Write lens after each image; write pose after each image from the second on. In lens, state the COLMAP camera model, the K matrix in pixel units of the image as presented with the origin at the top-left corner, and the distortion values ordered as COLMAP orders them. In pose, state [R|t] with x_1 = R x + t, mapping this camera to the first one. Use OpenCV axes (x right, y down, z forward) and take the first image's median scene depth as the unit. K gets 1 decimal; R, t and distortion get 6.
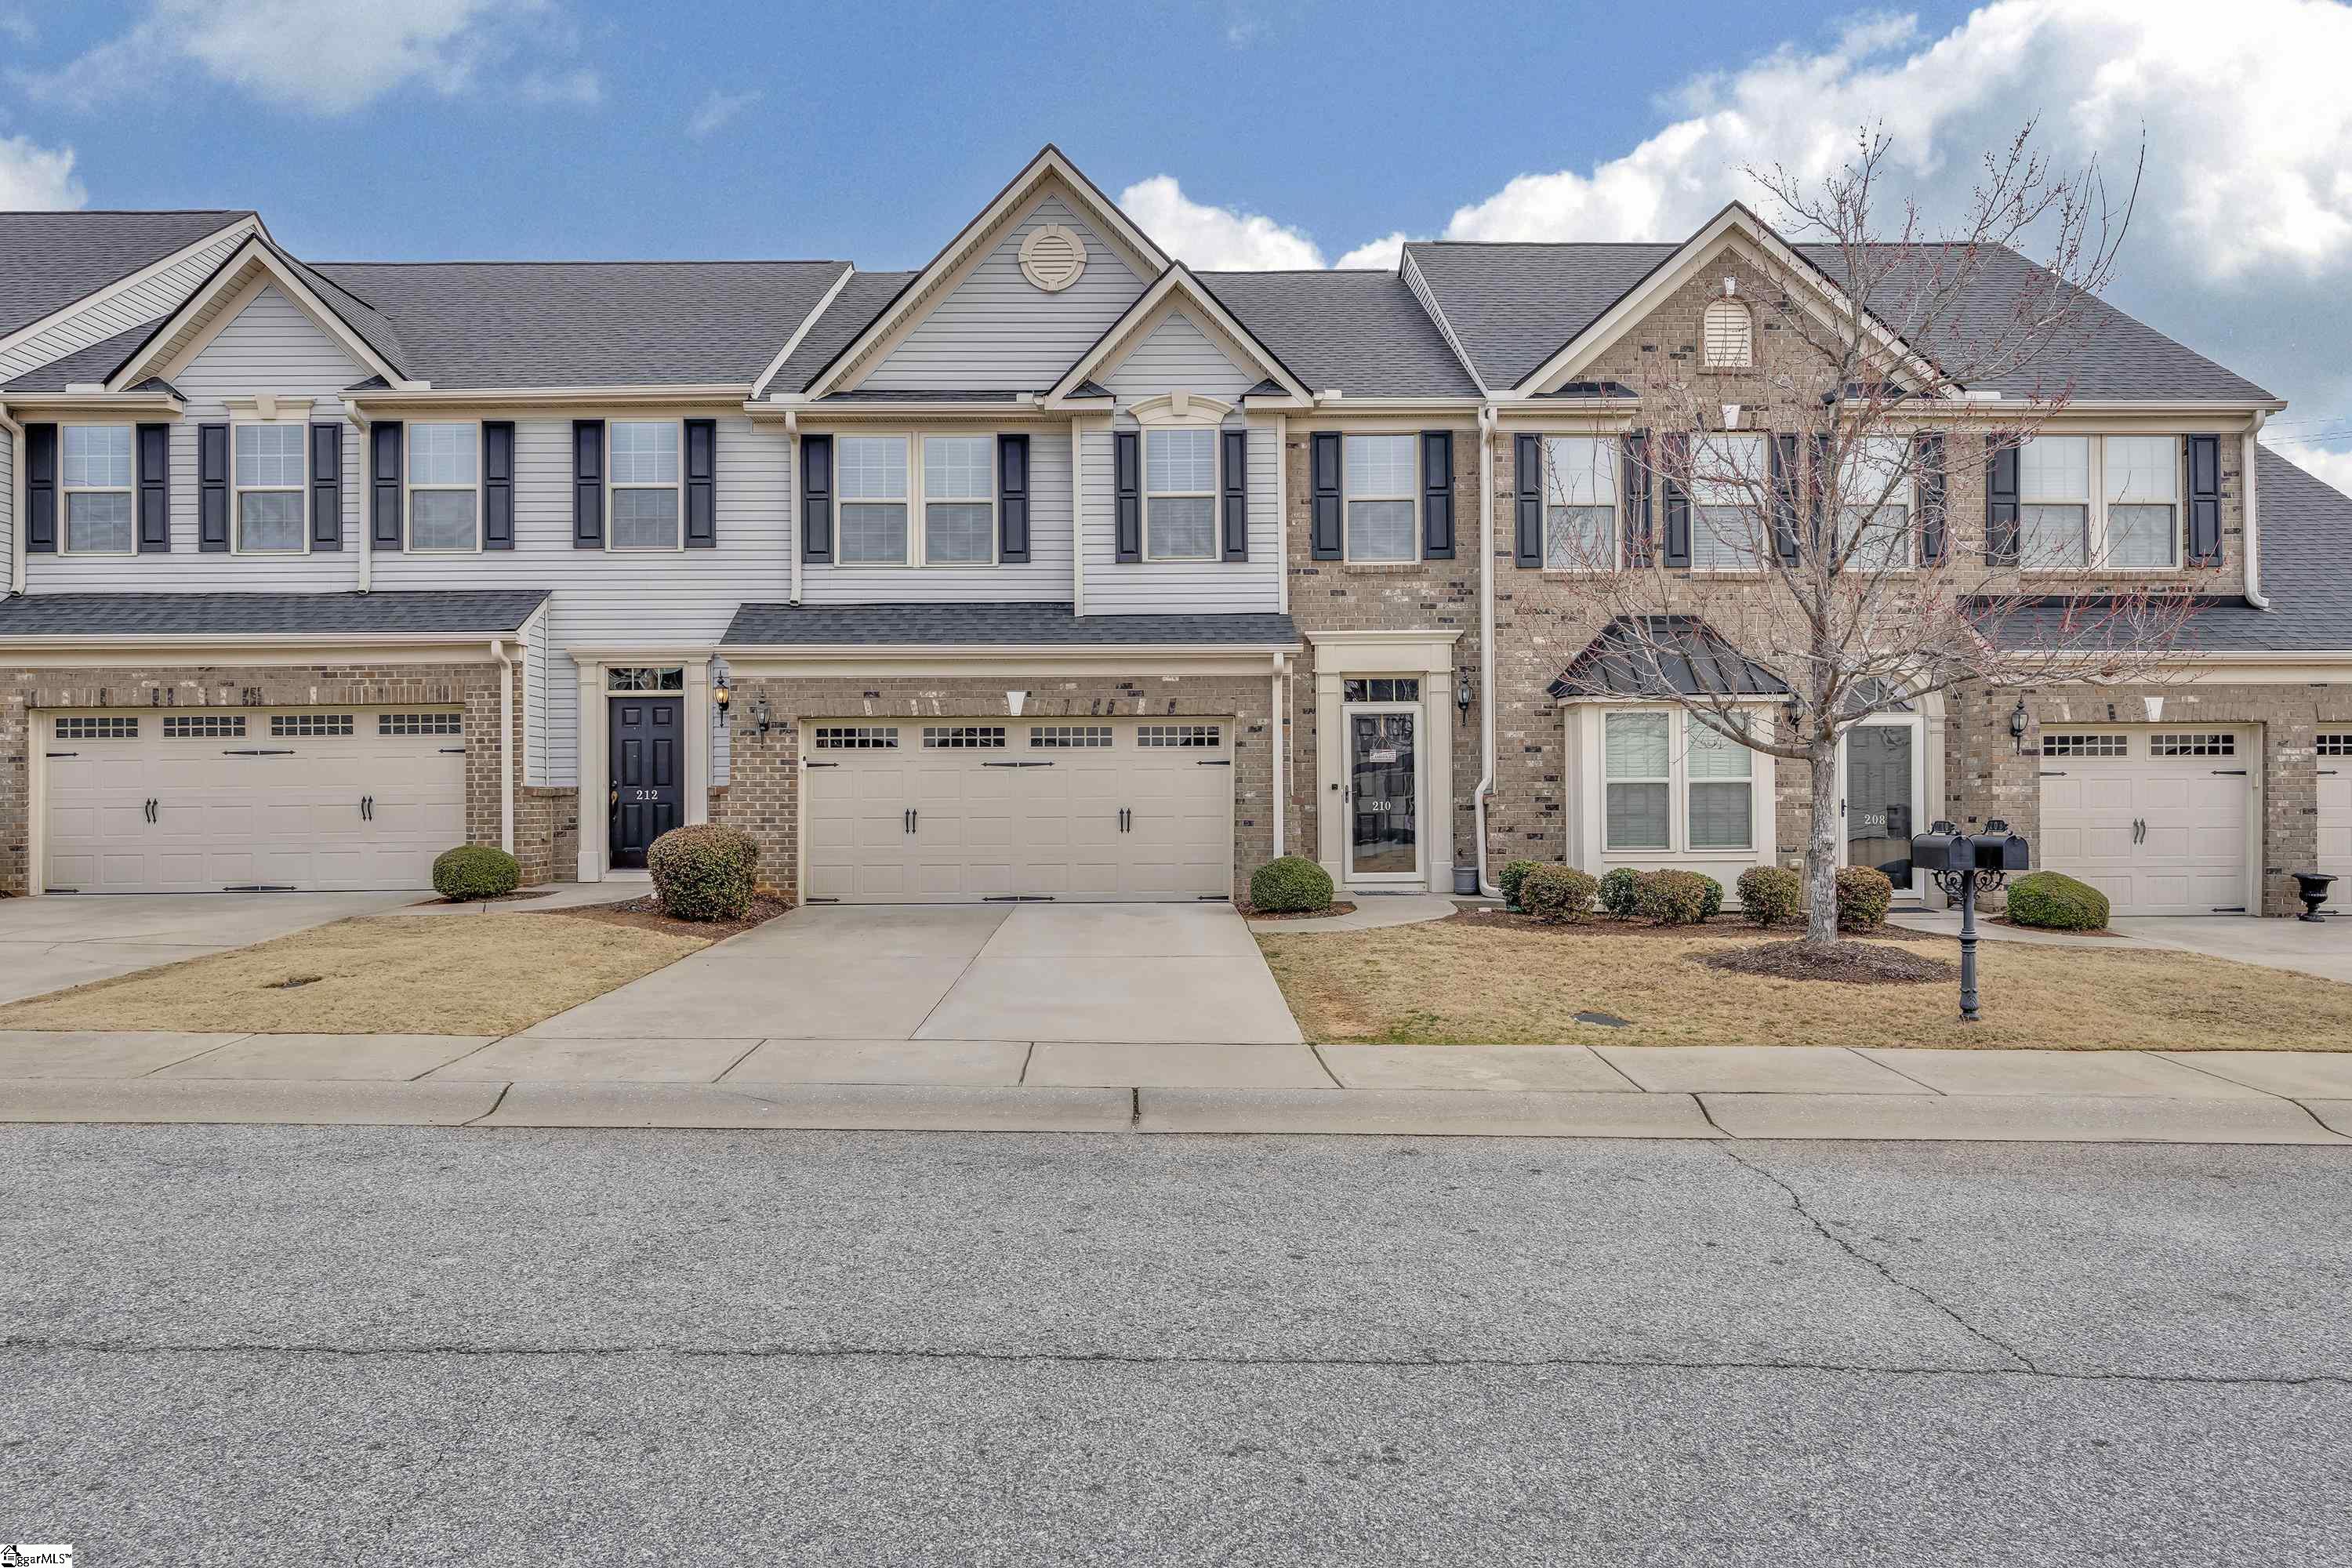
lens RADIAL K [[1040.0, 0, 1166.1], [0, 1040.0, 785.6], [0, 0, 1]] dist [-0.003858, -0.000018]
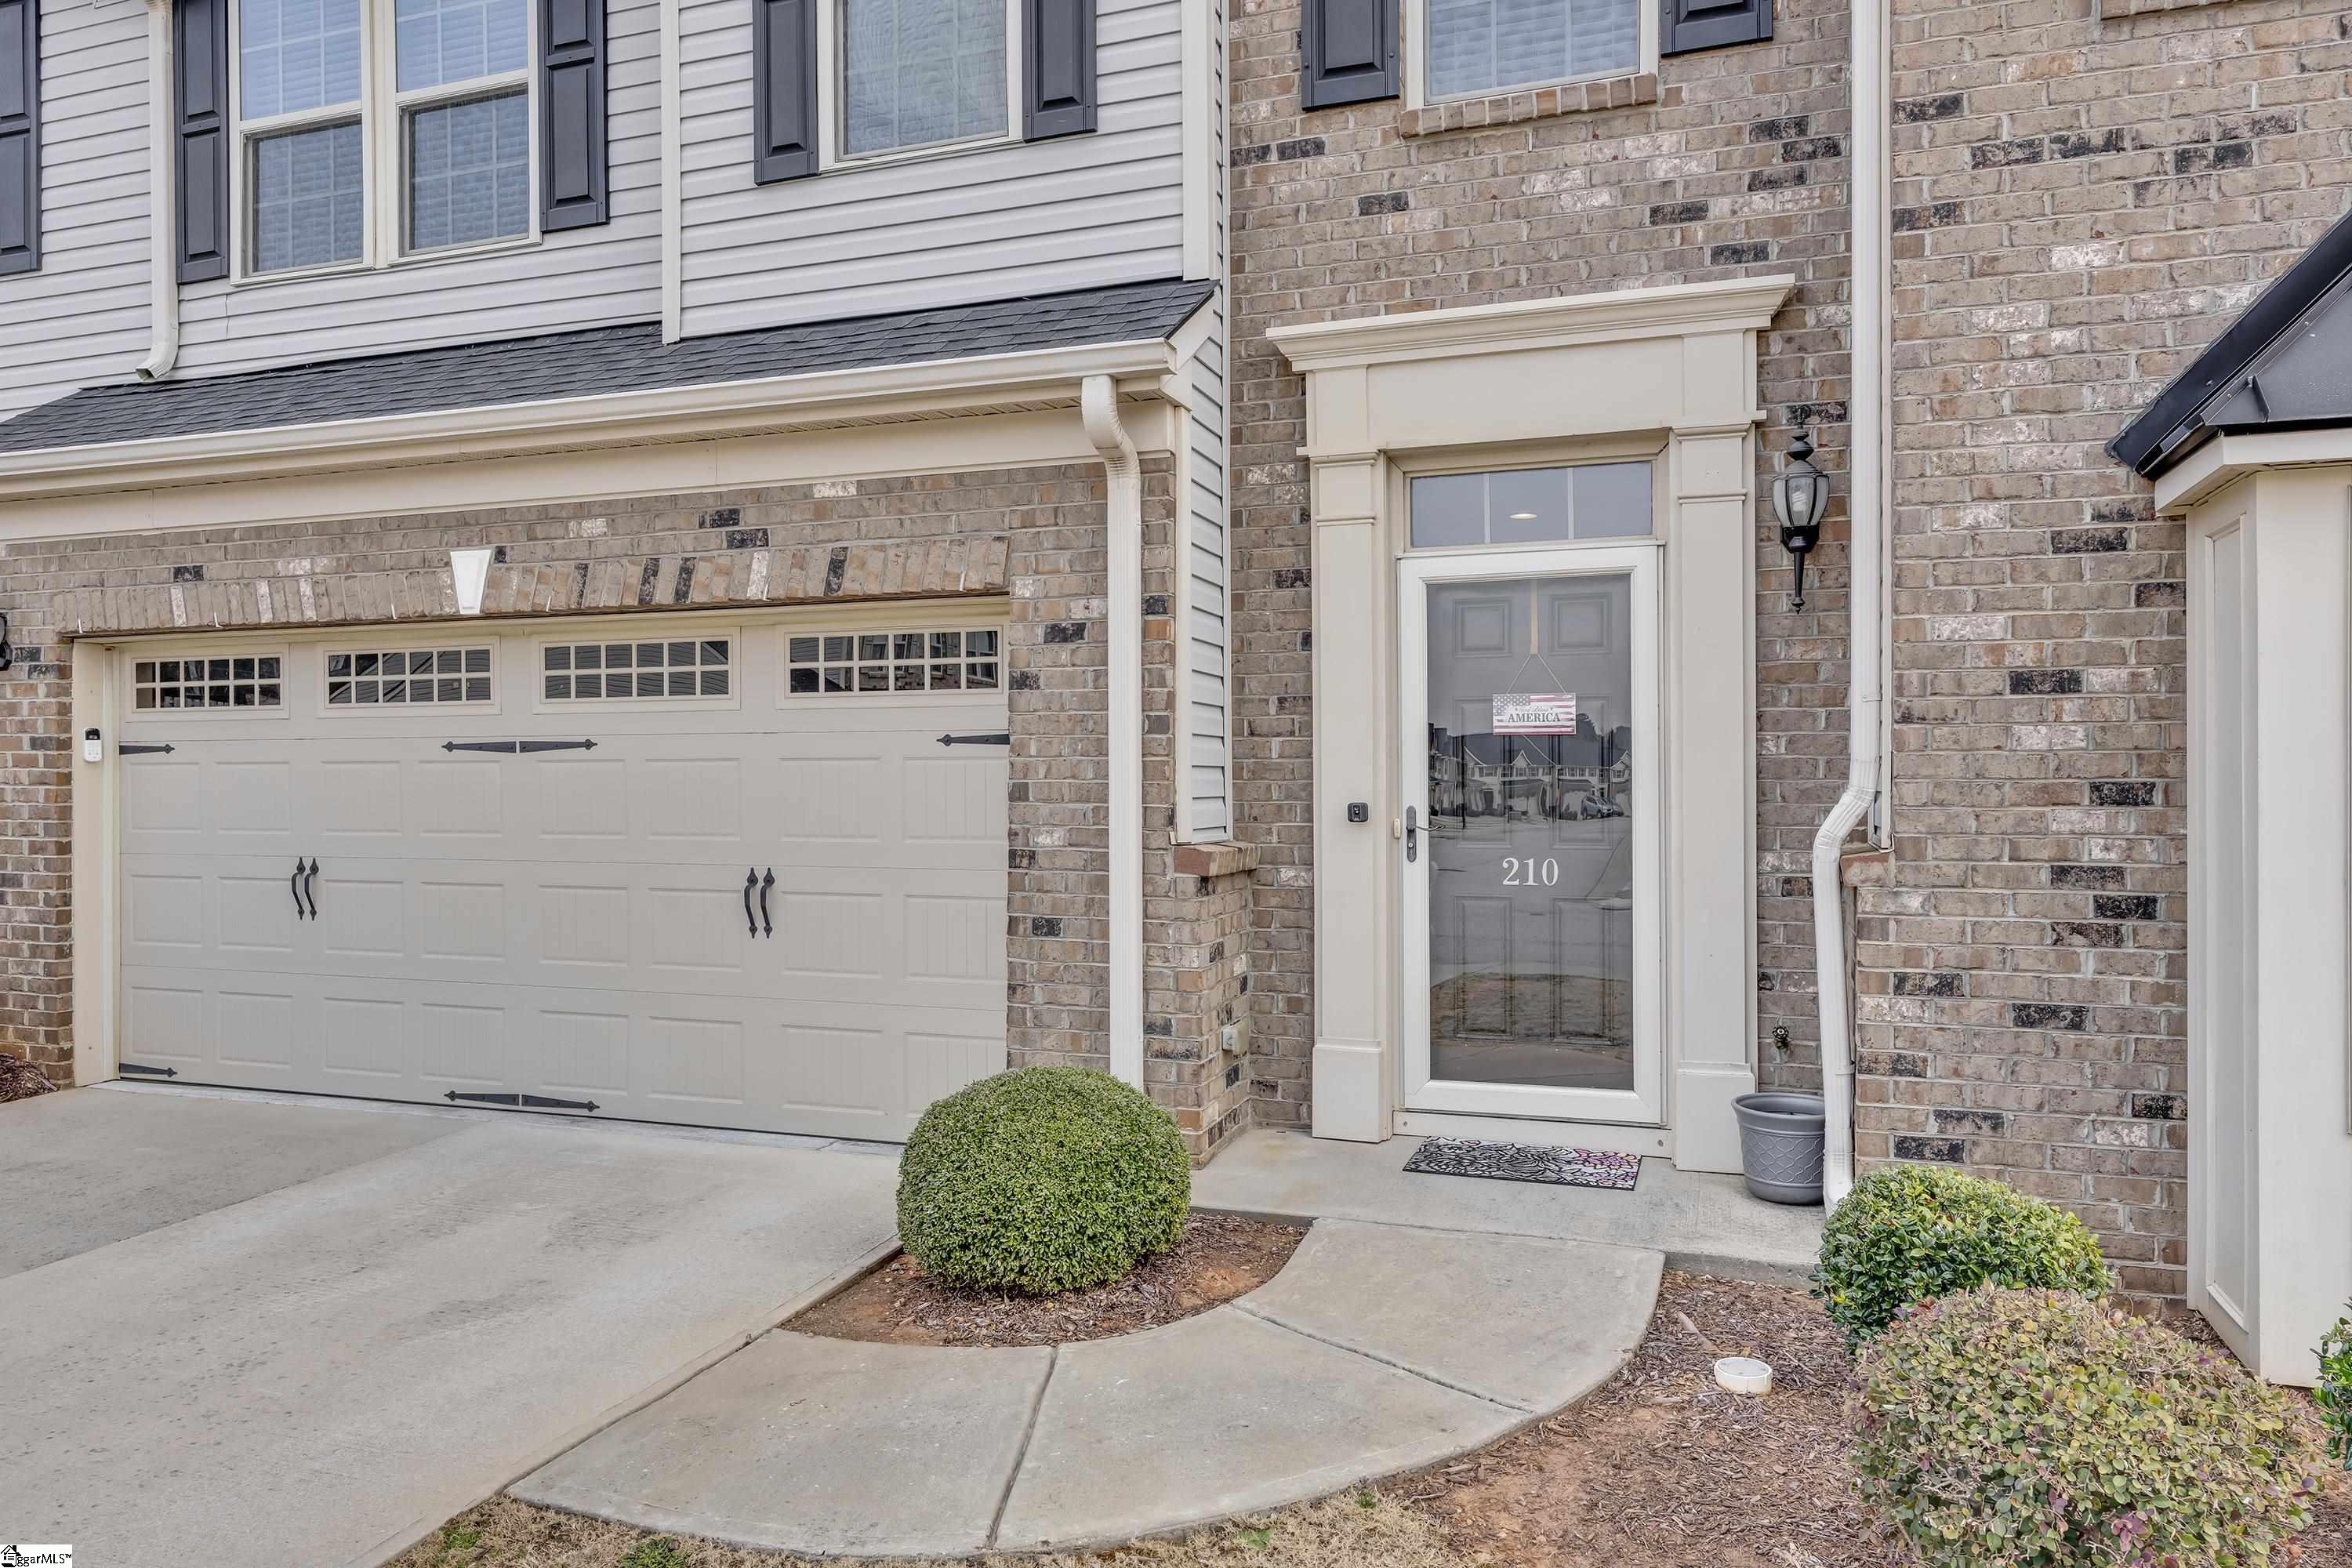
lens RADIAL K [[1442.5, 0, 1176.0], [0, 1442.5, 784.0], [0, 0, 1]] dist [-0.004594, -0.000184]
pose [[0.957975, 0.003761, -0.286827, 0.237969], [0.000904, 0.999870, 0.016130, -0.014709], [0.286851, -0.015711, 0.957847, 0.568163]]
